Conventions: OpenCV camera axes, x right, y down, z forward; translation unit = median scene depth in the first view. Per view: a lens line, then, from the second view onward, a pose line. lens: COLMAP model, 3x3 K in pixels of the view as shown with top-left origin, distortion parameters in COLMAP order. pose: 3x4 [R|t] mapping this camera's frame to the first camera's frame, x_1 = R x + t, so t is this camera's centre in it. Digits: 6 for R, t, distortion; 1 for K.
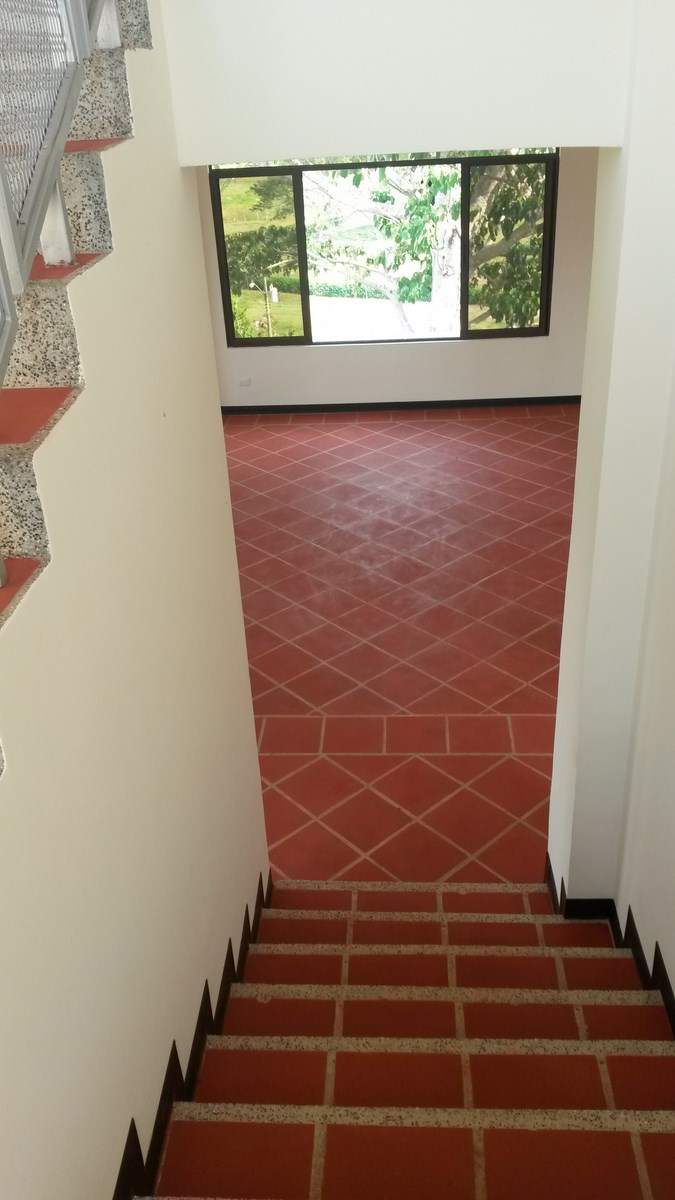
lens RADIAL K [[978.3, 0, 331.6], [0, 978.3, 595.9], [0, 0, 1]] dist [0.084379, -0.156454]
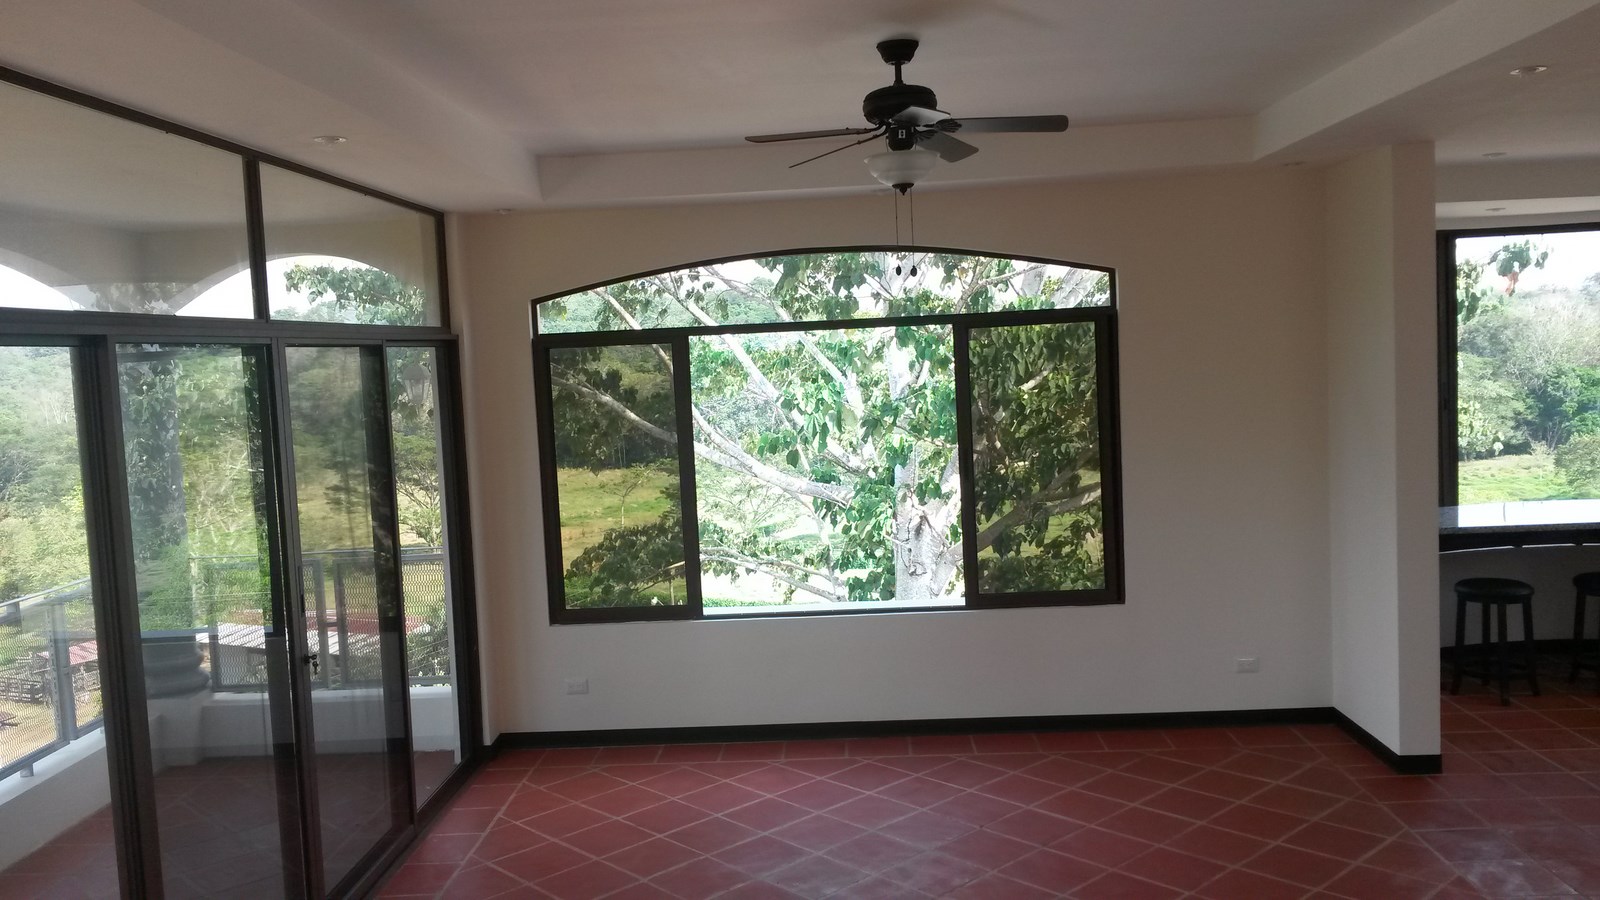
lens RADIAL K [[1304.4, 0, 790.6], [0, 1304.4, 443.6], [0, 0, 1]] dist [0.084379, -0.156454]
pose [[0.999757, 0.004628, 0.021548, 0.014305], [0.004820, 0.908126, -0.418670, -0.035711], [-0.021506, 0.418672, 0.907883, 0.288330]]
